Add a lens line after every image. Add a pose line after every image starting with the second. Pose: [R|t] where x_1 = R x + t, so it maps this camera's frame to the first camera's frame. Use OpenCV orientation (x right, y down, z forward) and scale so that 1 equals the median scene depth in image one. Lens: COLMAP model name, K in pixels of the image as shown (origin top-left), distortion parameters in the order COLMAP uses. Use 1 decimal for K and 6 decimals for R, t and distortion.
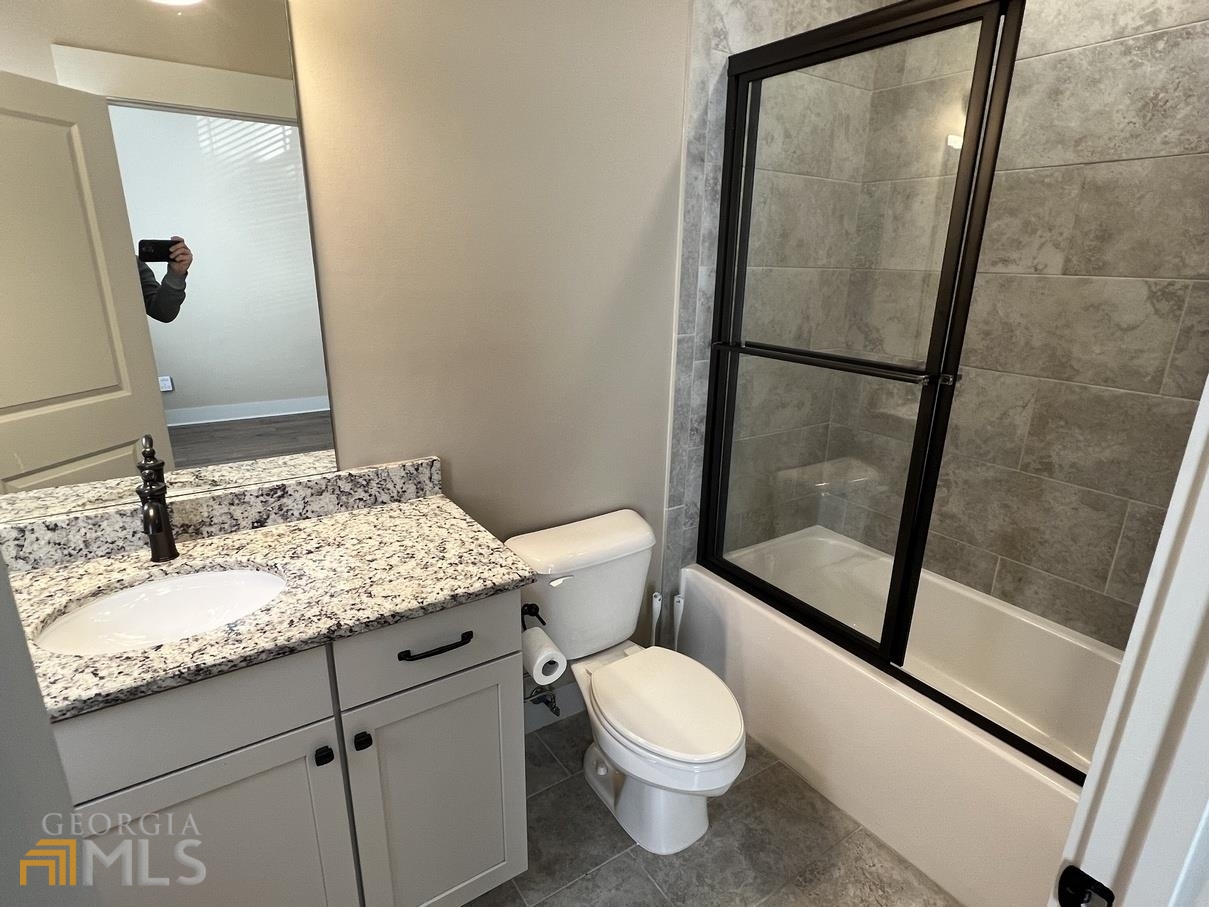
lens RADIAL K [[637.9, 0, 604.5], [0, 637.9, 453.5], [0, 0, 1]] dist [-0.003027, -0.000958]
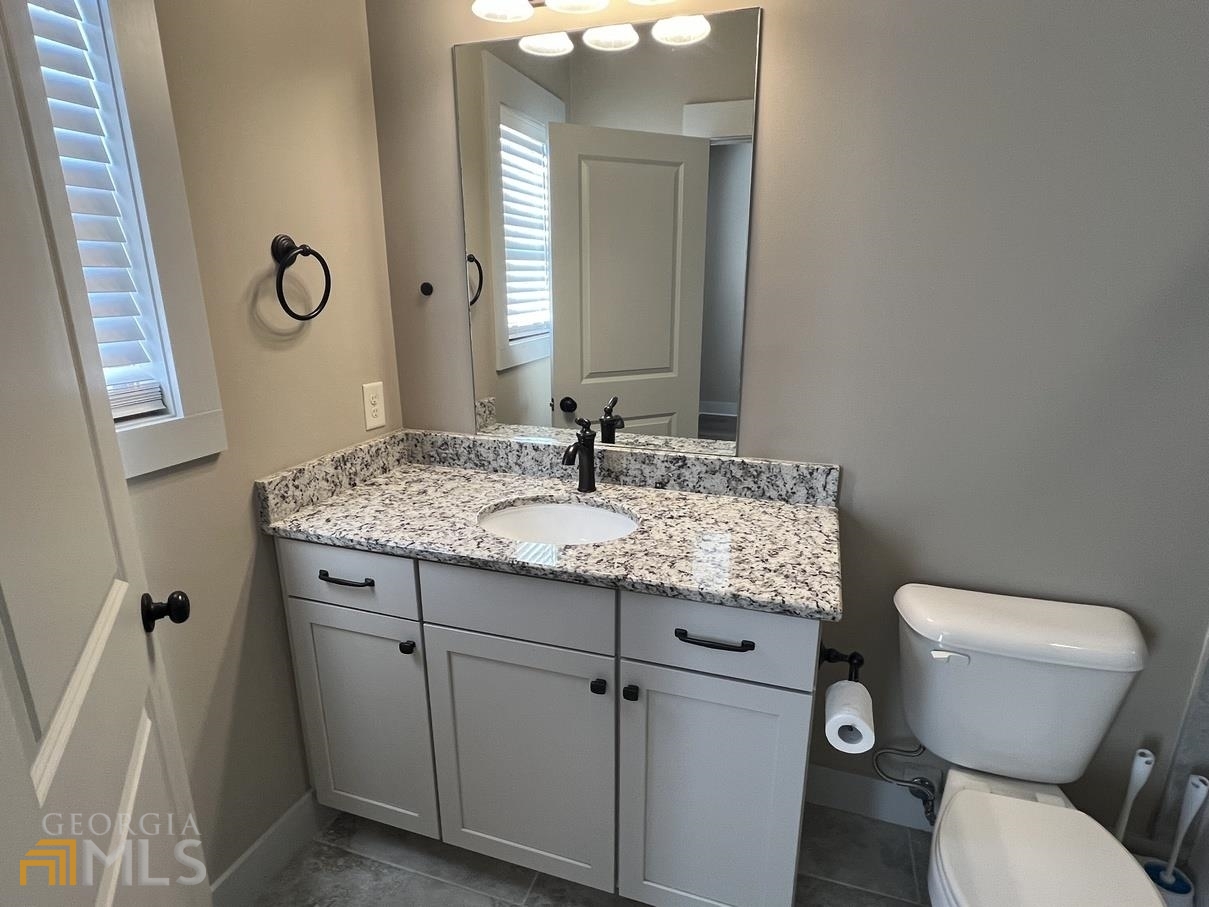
lens RADIAL K [[637.9, 0, 604.5], [0, 637.9, 453.5], [0, 0, 1]] dist [-0.003027, -0.000958]
pose [[0.617383, 0.193311, -0.762541, 0.263097], [-0.217780, 0.973452, 0.070455, -0.004478], [0.755916, 0.122568, 0.643092, 0.180533]]
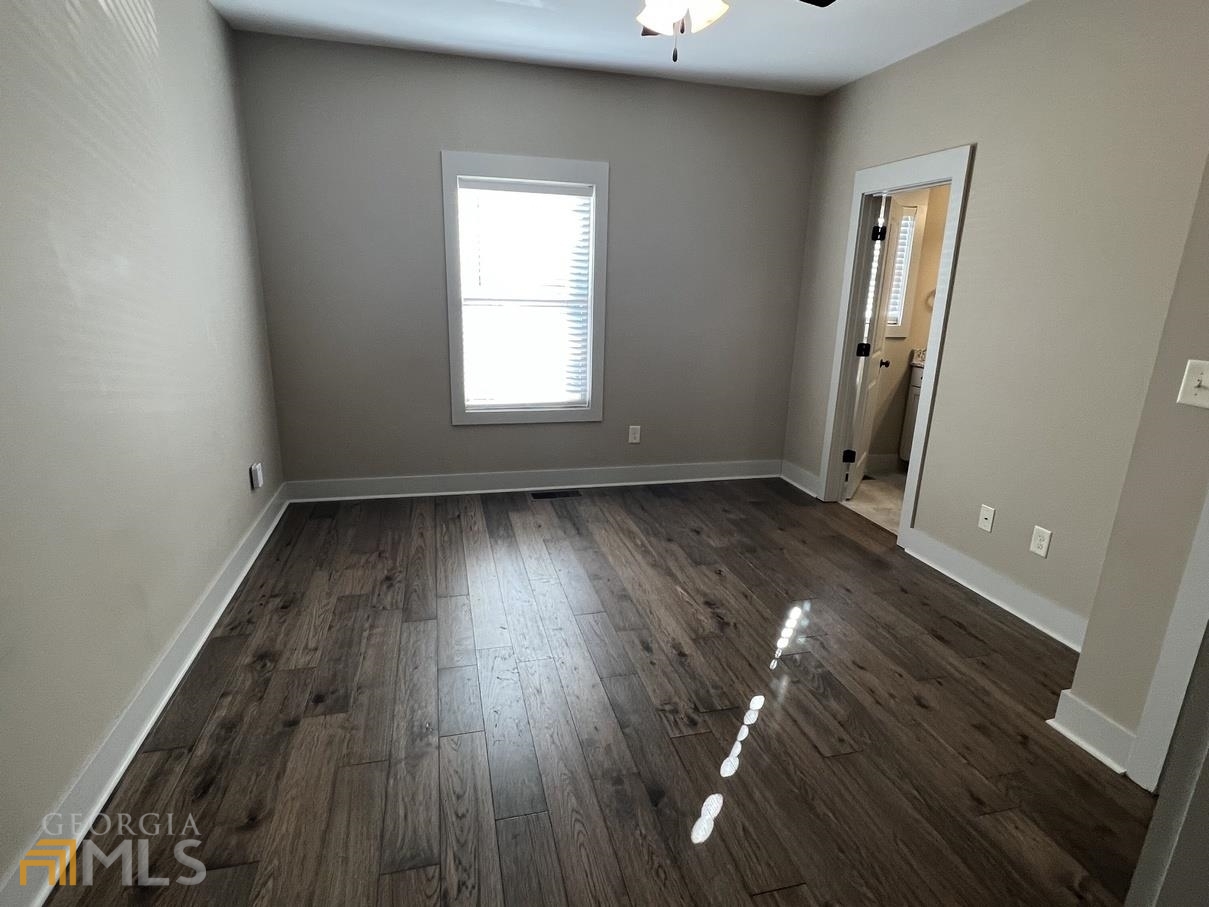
lens RADIAL K [[637.9, 0, 604.5], [0, 637.9, 453.5], [0, 0, 1]] dist [-0.003027, -0.000958]
pose [[-0.335336, 0.219597, -0.916148, 2.933660], [-0.307699, 0.893595, 0.326817, 0.110481], [0.890433, 0.391491, -0.232085, -0.043101]]
